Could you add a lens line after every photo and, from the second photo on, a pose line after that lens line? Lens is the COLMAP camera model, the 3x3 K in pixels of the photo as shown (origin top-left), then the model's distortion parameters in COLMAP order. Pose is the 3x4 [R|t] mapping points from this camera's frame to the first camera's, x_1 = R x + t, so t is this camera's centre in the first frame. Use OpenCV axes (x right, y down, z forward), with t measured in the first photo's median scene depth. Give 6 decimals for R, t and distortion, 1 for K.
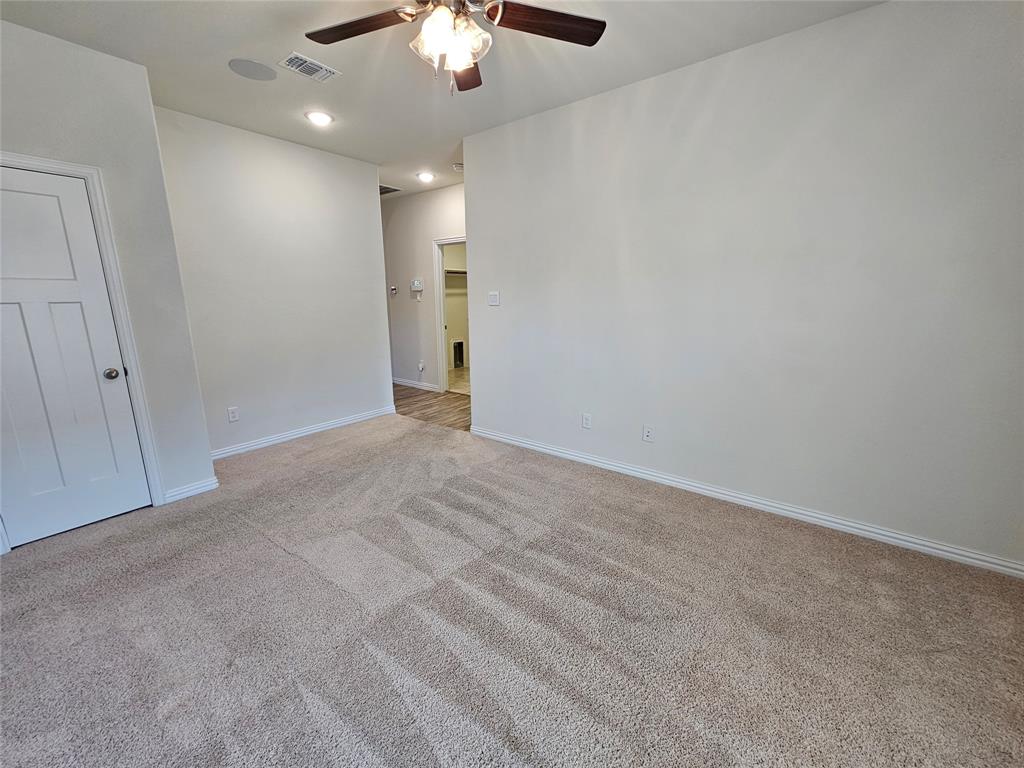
lens RADIAL K [[418.9, 0, 515.1], [0, 418.9, 380.2], [0, 0, 1]] dist [-0.002409, 0.000919]
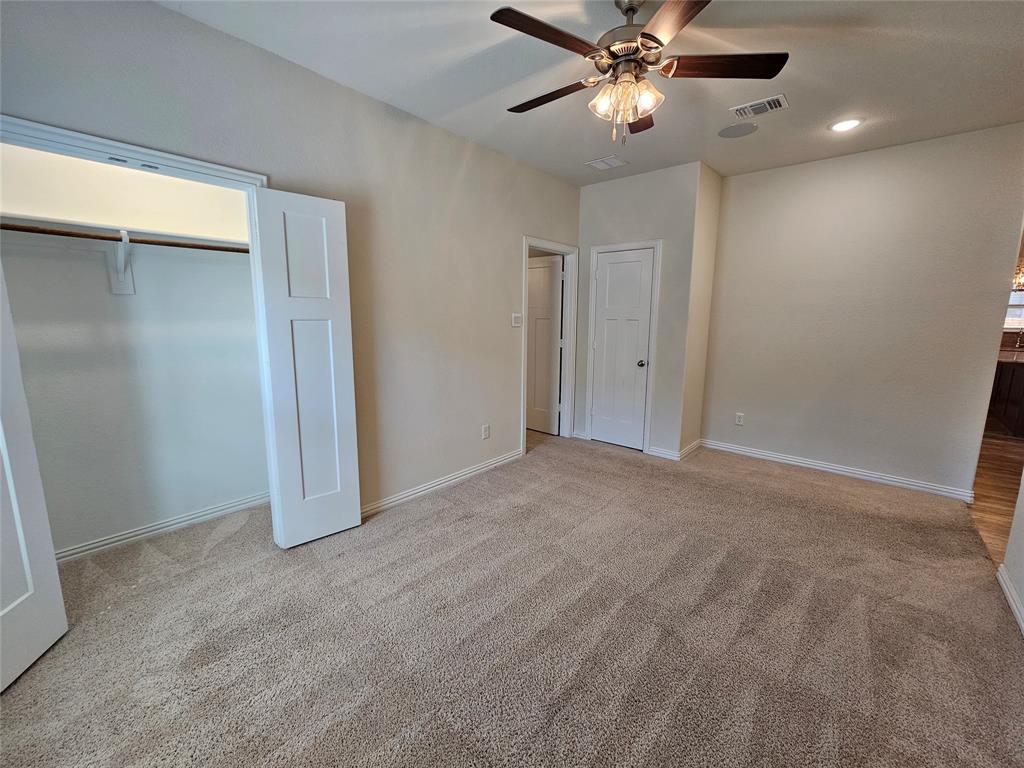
lens RADIAL K [[418.9, 0, 517.4], [0, 418.9, 380.5], [0, 0, 1]] dist [-0.002409, 0.000919]
pose [[-0.062100, 0.162075, -0.984822, 0.626922], [-0.209978, 0.962521, 0.171646, -0.117629], [0.975732, 0.217451, -0.025740, 0.519904]]
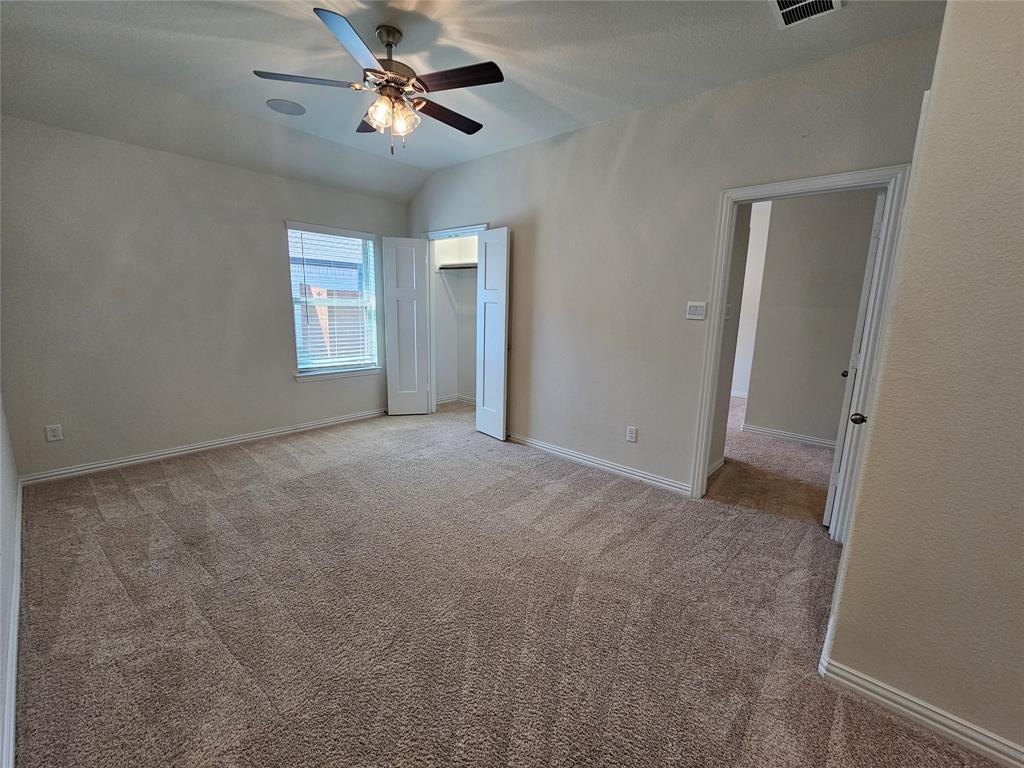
lens RADIAL K [[418.9, 0, 518.4], [0, 418.9, 381.1], [0, 0, 1]] dist [-0.002409, 0.000919]
pose [[-0.997176, -0.030848, 0.068476, -0.400113], [-0.002635, 0.925562, 0.378587, -0.297717], [-0.075057, 0.377337, -0.923029, 1.475597]]
